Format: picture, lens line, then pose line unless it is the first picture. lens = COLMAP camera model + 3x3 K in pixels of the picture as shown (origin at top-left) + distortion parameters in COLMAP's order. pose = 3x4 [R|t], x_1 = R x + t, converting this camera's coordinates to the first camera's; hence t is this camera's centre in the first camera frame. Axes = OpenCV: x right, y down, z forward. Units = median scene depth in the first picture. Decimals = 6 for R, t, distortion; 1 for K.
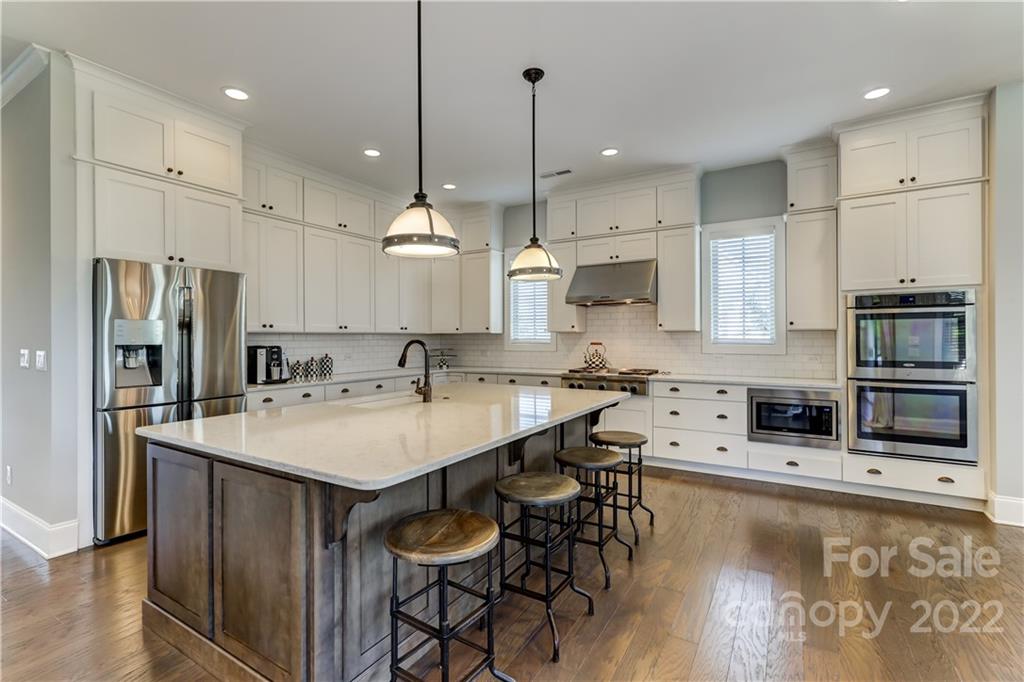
lens RADIAL K [[467.4, 0, 511.9], [0, 467.4, 337.4], [0, 0, 1]] dist [0.003029, 0.000670]
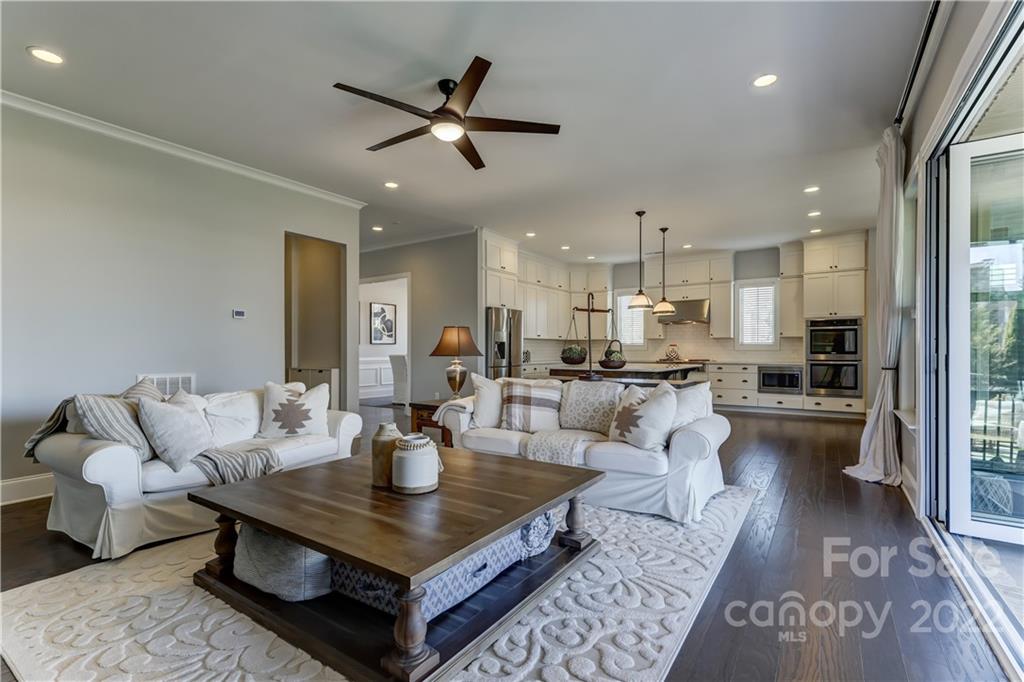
lens RADIAL K [[467.4, 0, 513.0], [0, 467.4, 351.7], [0, 0, 1]] dist [0.003029, 0.000670]
pose [[0.998684, 0.003520, -0.051172, -0.441746], [-0.003249, 0.999980, 0.005391, 0.039831], [0.051190, -0.005218, 0.998675, -1.055146]]
